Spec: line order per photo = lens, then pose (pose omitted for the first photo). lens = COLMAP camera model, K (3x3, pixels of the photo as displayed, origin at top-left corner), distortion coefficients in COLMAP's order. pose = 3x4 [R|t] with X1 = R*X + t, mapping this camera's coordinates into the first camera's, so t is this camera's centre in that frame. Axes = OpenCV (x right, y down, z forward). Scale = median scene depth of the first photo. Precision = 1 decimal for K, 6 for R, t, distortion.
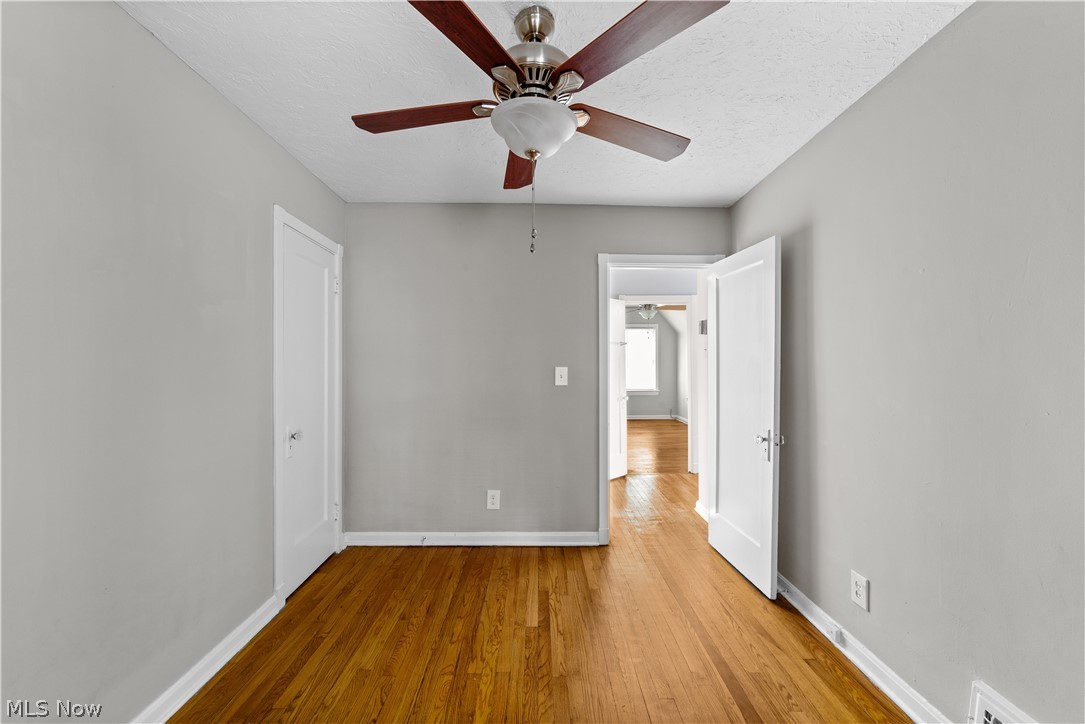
lens RADIAL K [[414.7, 0, 548.4], [0, 414.7, 364.1], [0, 0, 1]] dist [-0.001744, 0.000230]
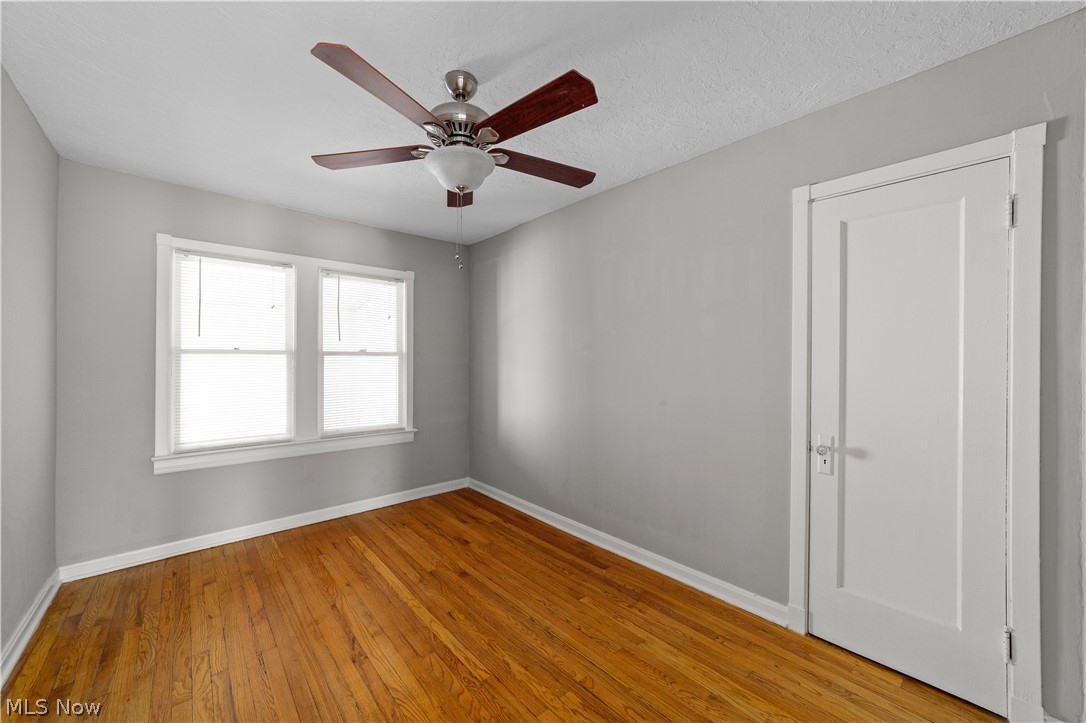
lens RADIAL K [[415.1, 0, 548.9], [0, 415.1, 363.6], [0, 0, 1]] dist [-0.001744, 0.000230]
pose [[-0.758381, -0.004038, -0.651799, 0.461828], [-0.006090, 0.999981, 0.000891, 0.004631], [0.651783, 0.004645, -0.758391, 1.699437]]
